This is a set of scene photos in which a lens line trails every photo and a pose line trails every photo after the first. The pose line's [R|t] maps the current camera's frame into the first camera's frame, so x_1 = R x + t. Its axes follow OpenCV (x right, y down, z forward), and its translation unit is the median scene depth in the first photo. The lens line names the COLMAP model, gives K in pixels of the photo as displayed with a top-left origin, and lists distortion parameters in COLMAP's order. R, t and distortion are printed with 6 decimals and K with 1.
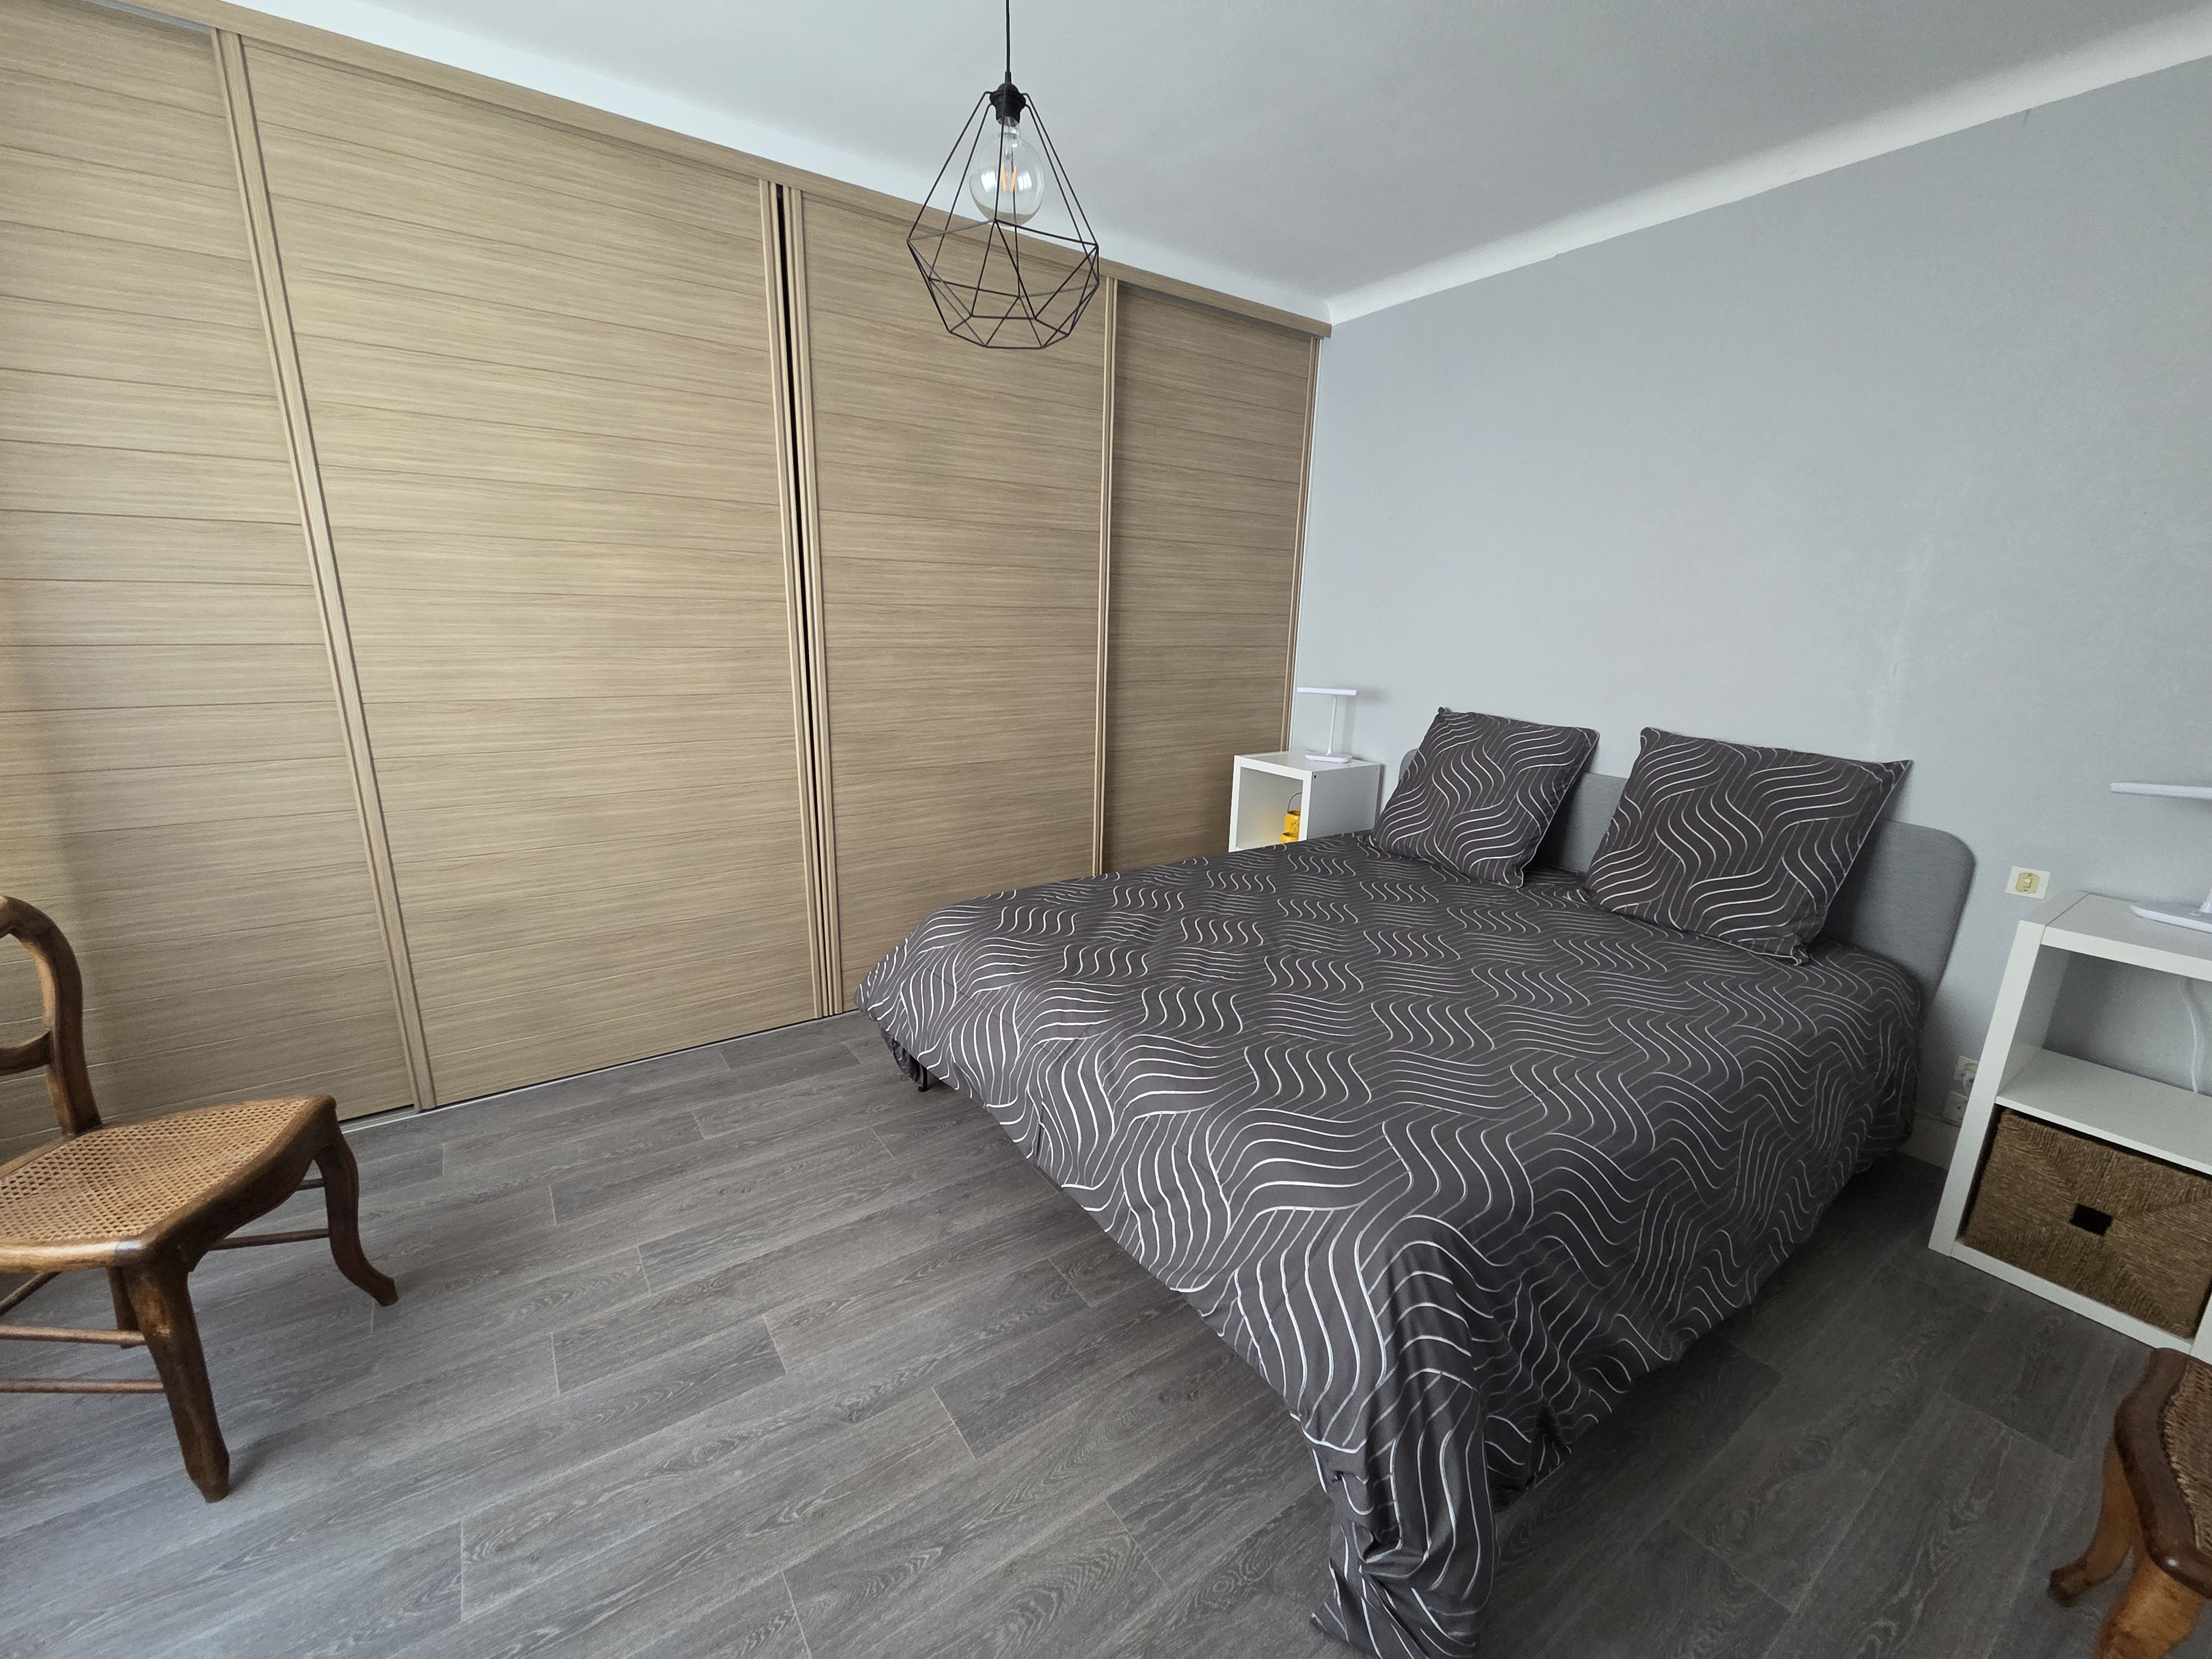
lens RADIAL K [[900.6, 0, 1109.1], [0, 900.6, 828.6], [0, 0, 1]] dist [0.001913, 0.000608]
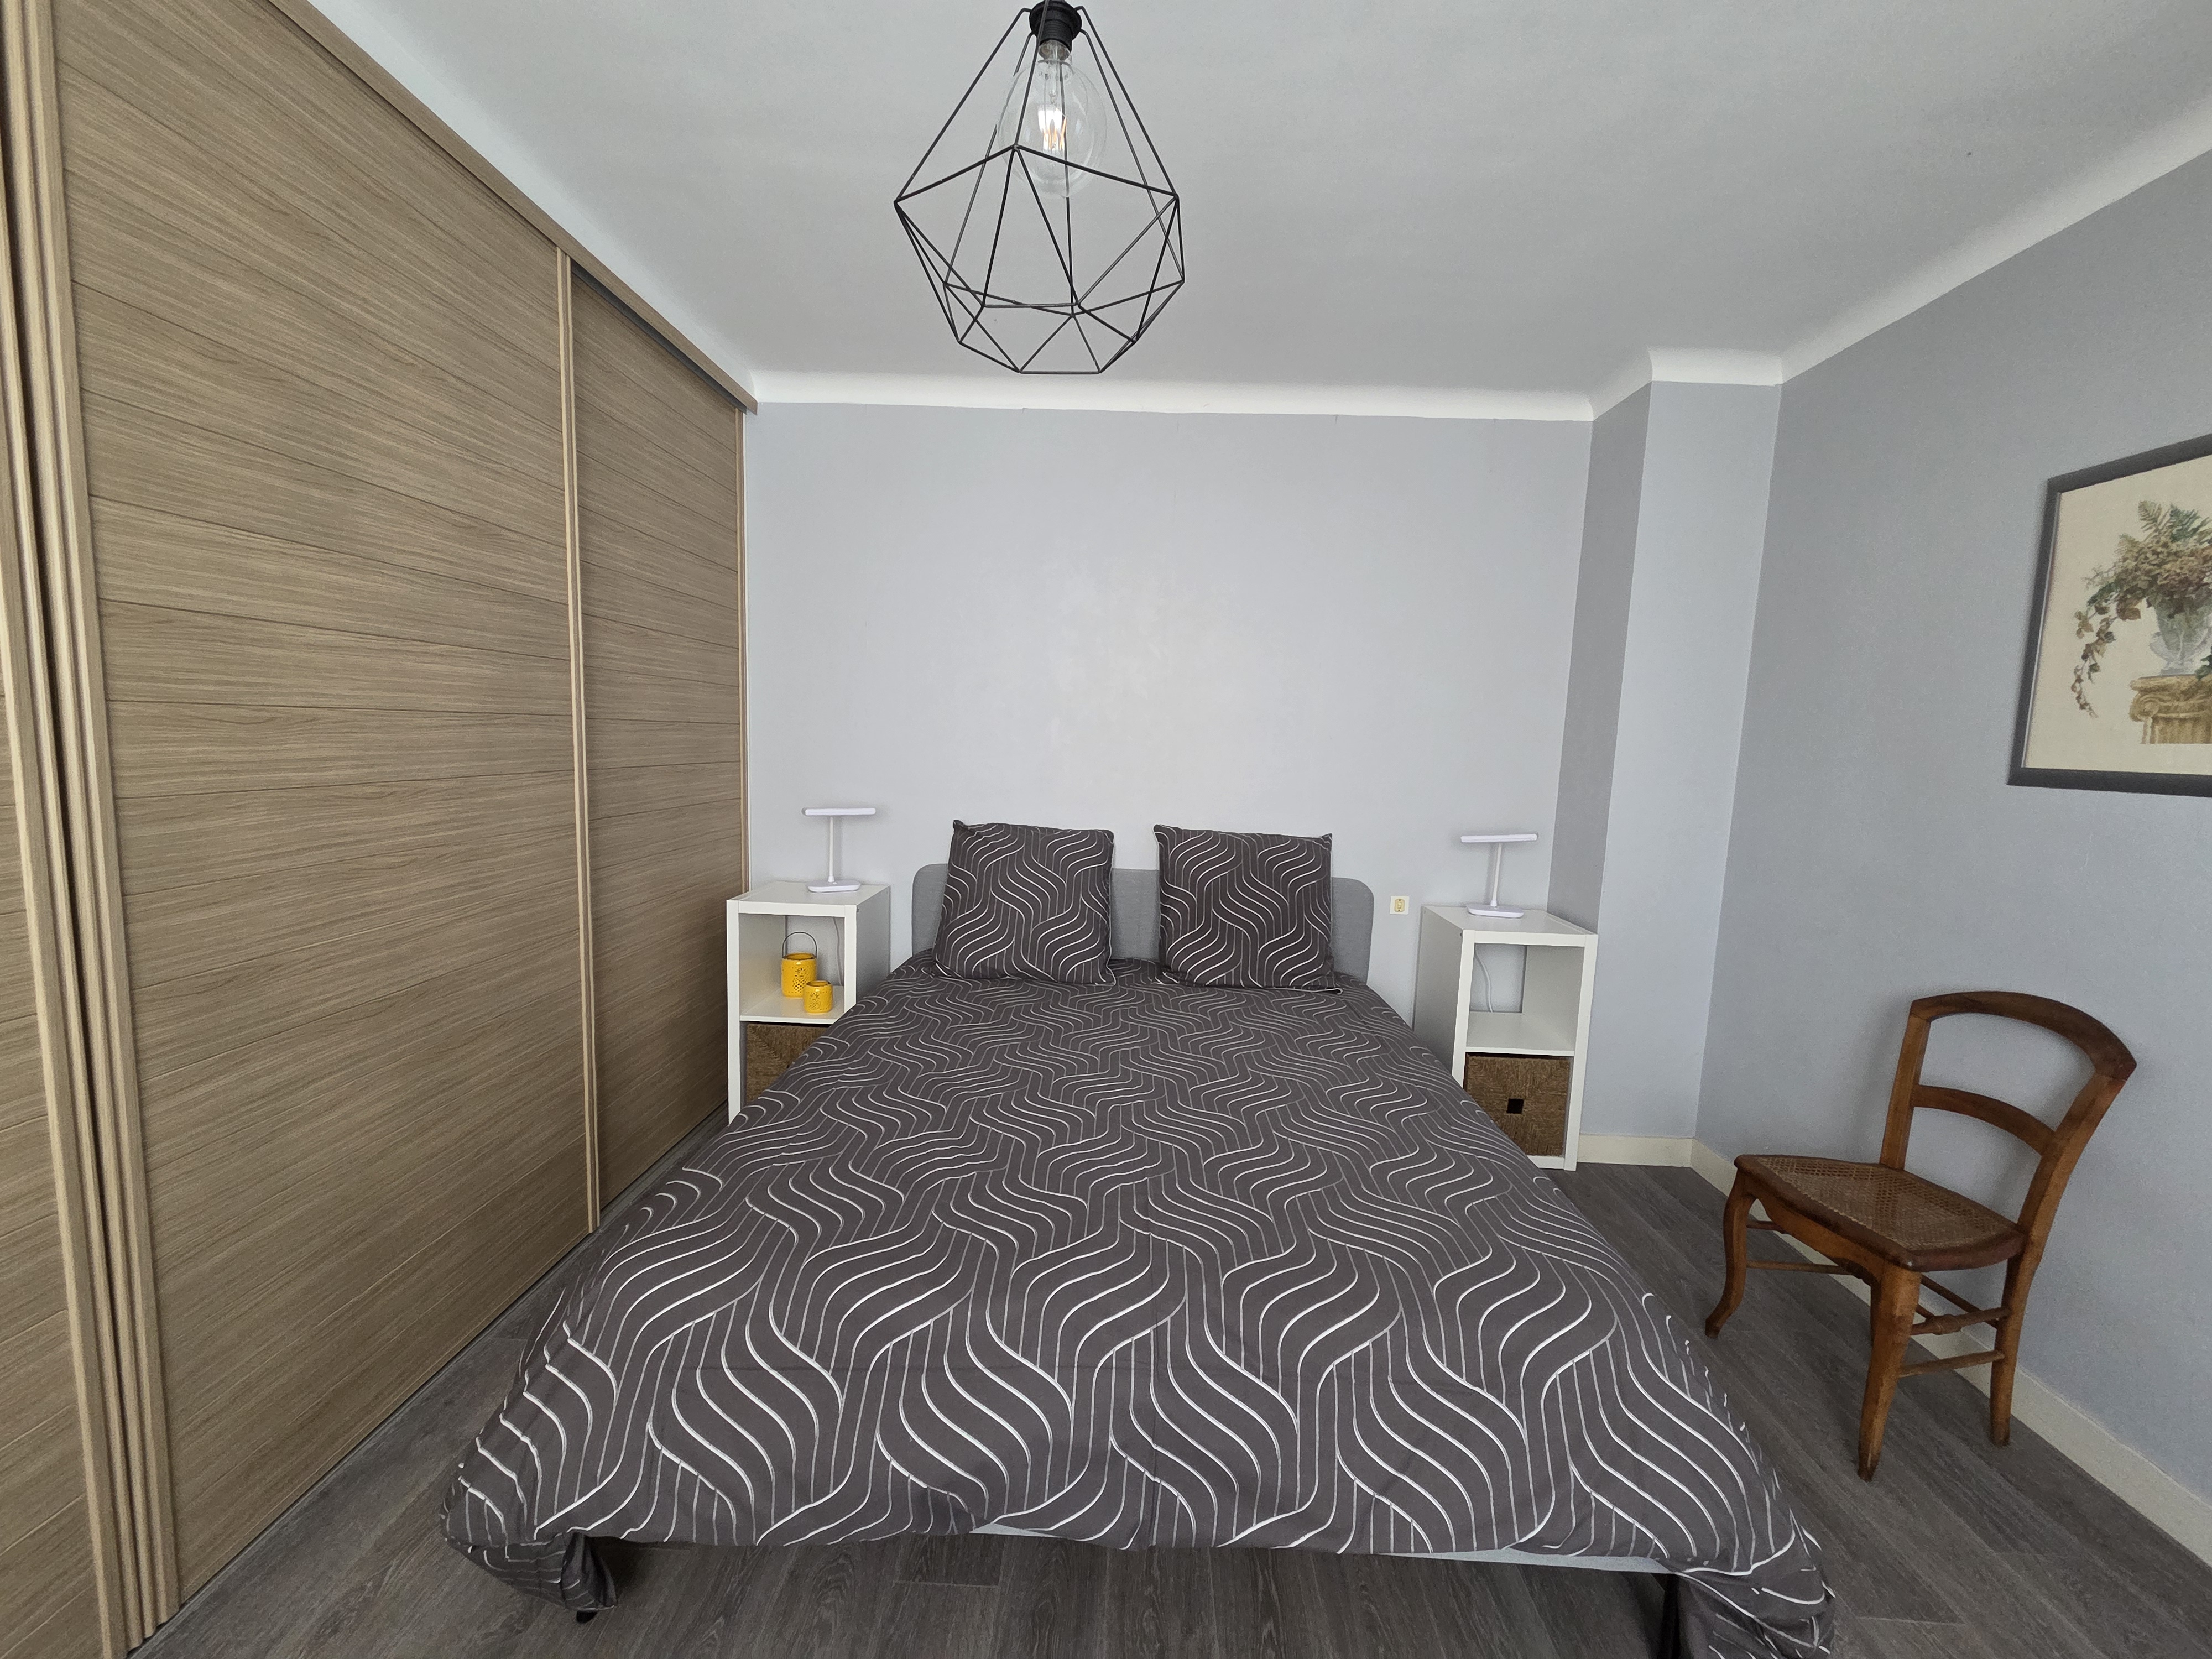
lens RADIAL K [[900.6, 0, 1109.2], [0, 900.6, 828.9], [0, 0, 1]] dist [0.001913, 0.000608]
pose [[0.593691, -0.085962, 0.800088, -0.357340], [0.170177, 0.985202, -0.020426, -0.087995], [-0.786492, 0.148283, 0.599535, 0.327581]]
